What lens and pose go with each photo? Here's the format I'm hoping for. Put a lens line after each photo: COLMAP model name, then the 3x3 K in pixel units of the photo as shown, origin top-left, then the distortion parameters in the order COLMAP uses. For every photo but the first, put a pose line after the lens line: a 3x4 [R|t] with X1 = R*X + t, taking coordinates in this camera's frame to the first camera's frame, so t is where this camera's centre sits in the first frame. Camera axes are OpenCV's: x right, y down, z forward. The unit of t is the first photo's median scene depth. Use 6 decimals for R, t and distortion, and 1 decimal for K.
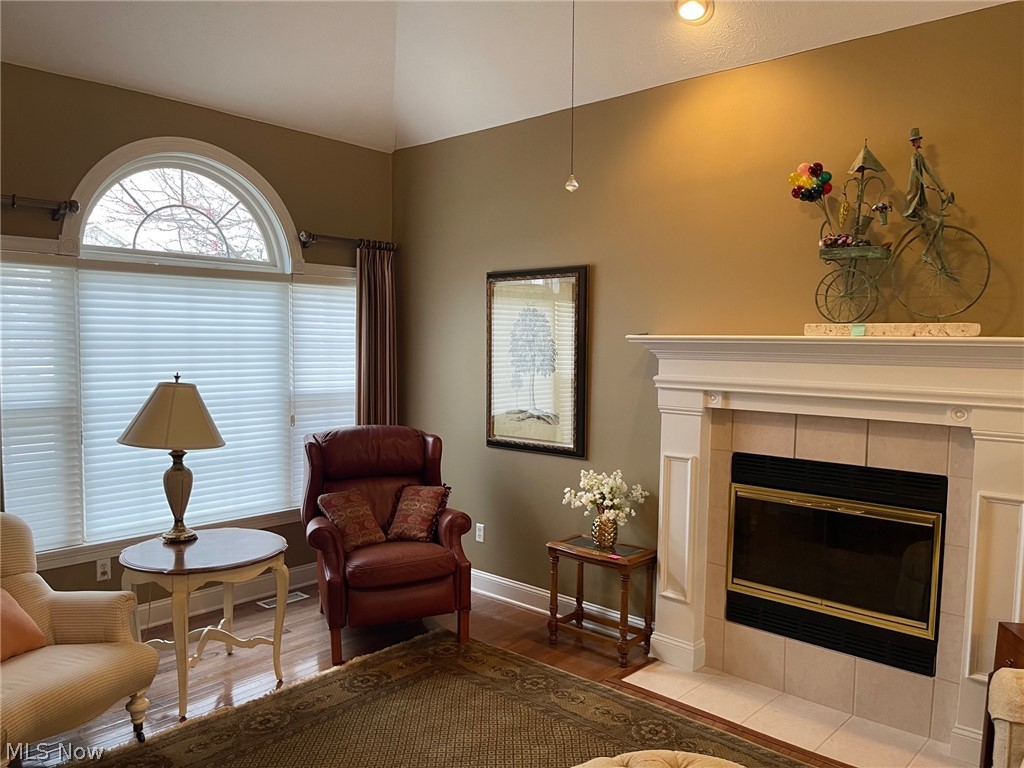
lens RADIAL K [[772.1, 0, 511.8], [0, 772.1, 383.9], [0, 0, 1]] dist [0.009582, -0.000908]
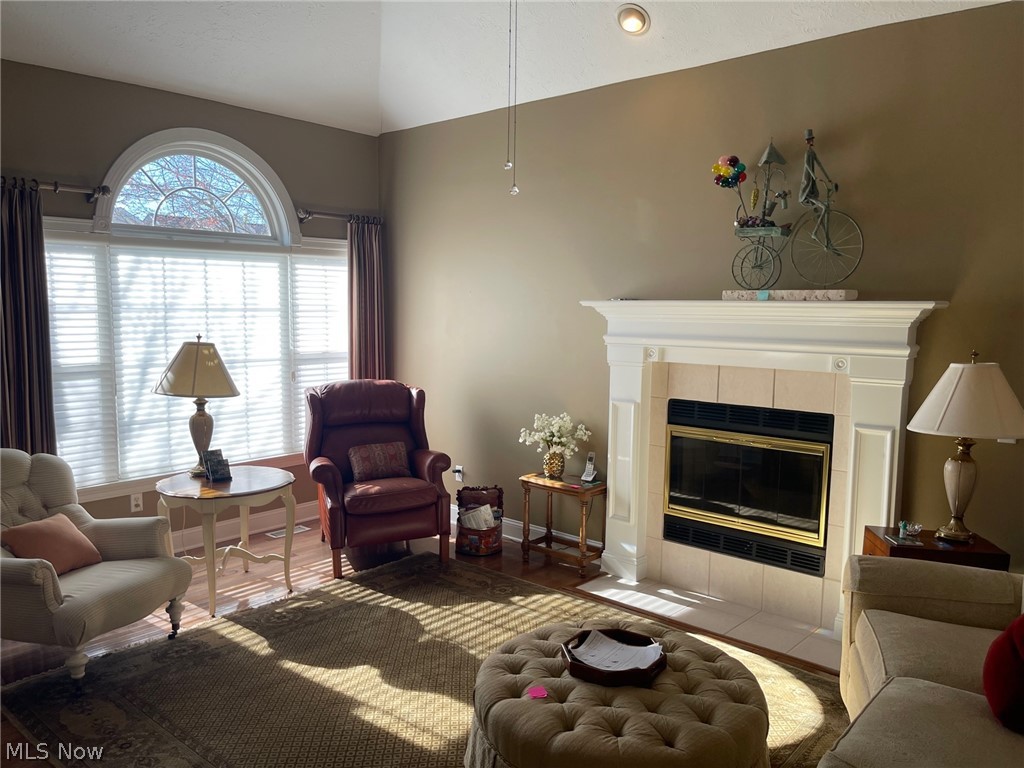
lens RADIAL K [[772.1, 0, 512.3], [0, 772.1, 386.1], [0, 0, 1]] dist [0.009582, -0.000908]
pose [[0.999853, -0.005480, 0.016263, 0.025575], [0.004650, 0.998706, 0.050643, 0.007711], [-0.016520, -0.050560, 0.998584, -0.183094]]
